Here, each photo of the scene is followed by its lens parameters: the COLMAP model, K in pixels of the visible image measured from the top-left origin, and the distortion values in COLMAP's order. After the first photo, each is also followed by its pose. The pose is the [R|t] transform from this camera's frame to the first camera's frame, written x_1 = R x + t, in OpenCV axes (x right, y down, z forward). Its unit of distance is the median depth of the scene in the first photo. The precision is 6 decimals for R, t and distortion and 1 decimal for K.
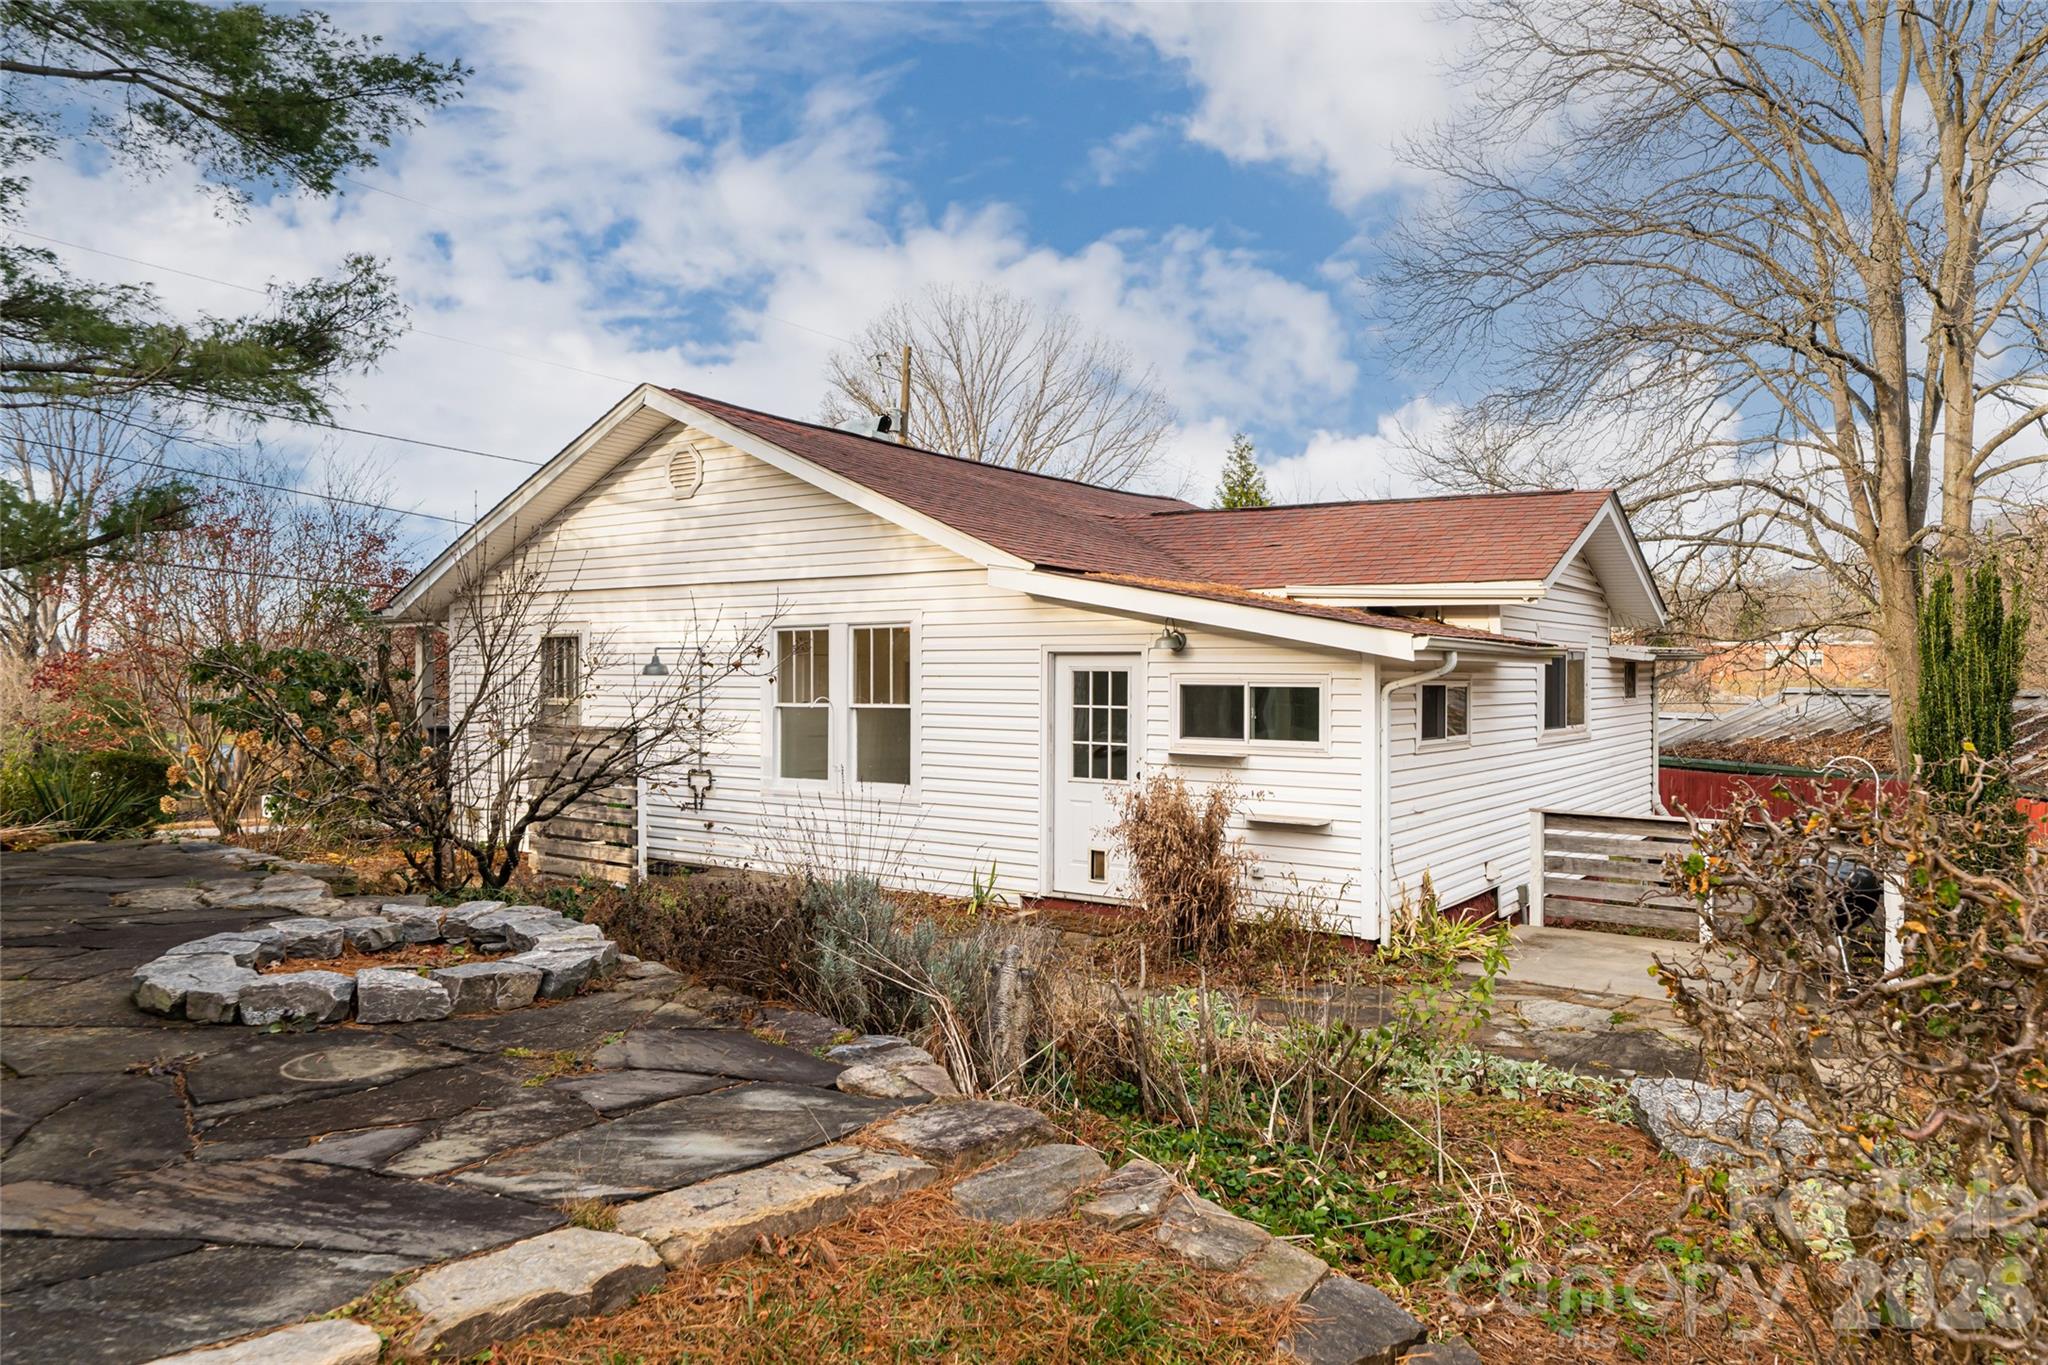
lens RADIAL K [[1311.4, 0, 1017.4], [0, 1311.4, 671.0], [0, 0, 1]] dist [0.006836, -0.000455]
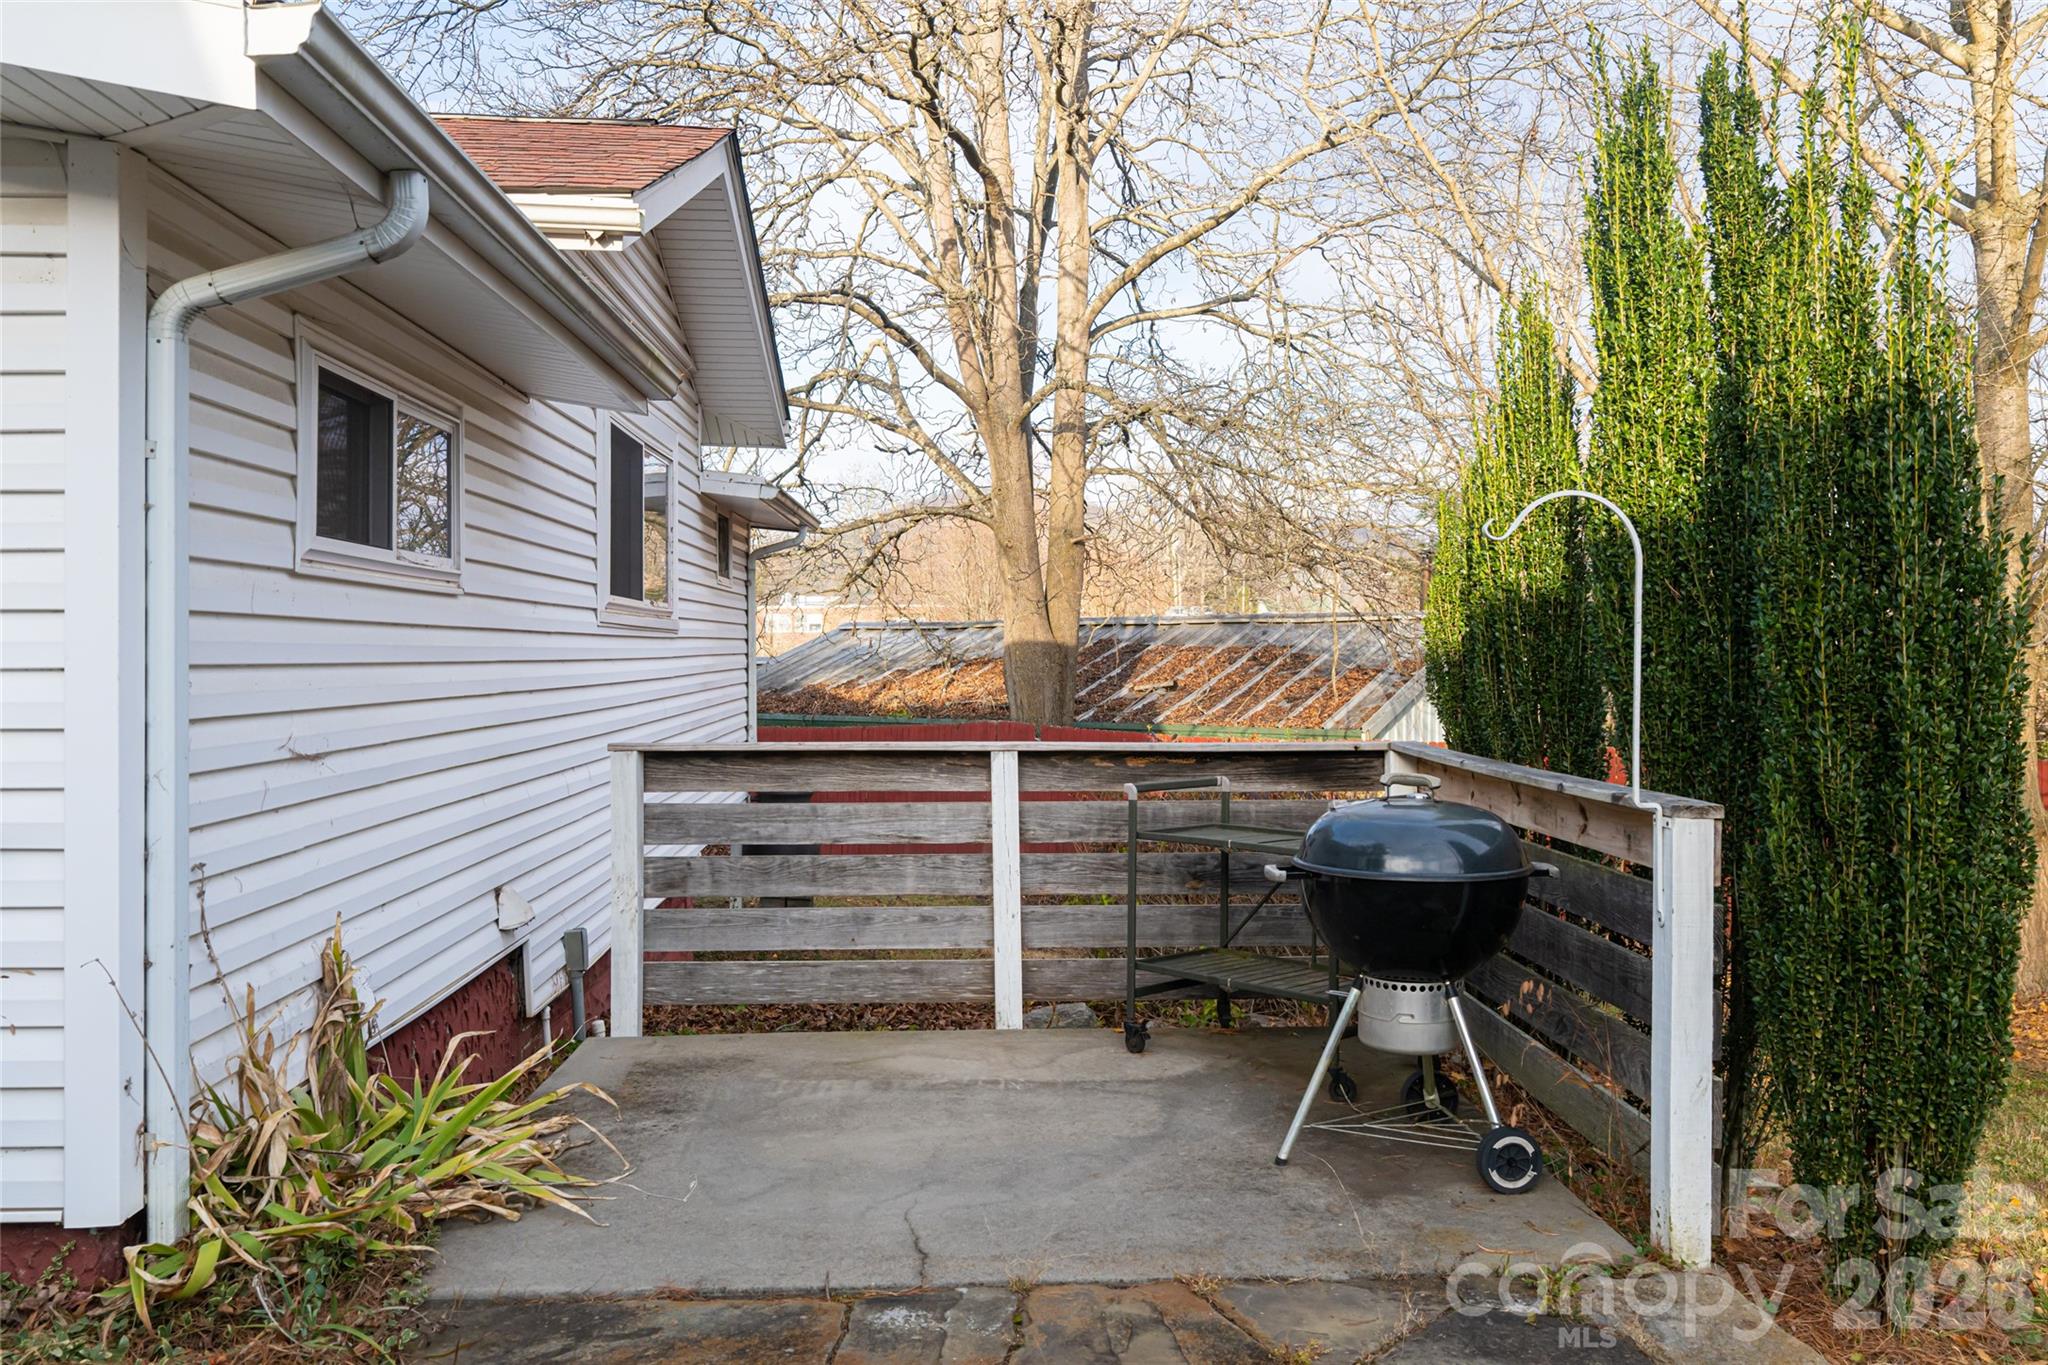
lens RADIAL K [[1563.3, 0, 1026.3], [0, 1563.3, 666.3], [0, 0, 1]] dist [-0.009872, -0.011025]
pose [[0.767118, -0.006000, 0.641478, 0.183549], [0.000031, 0.999957, 0.009316, 0.077050], [-0.641506, -0.007127, 0.767085, 0.555960]]
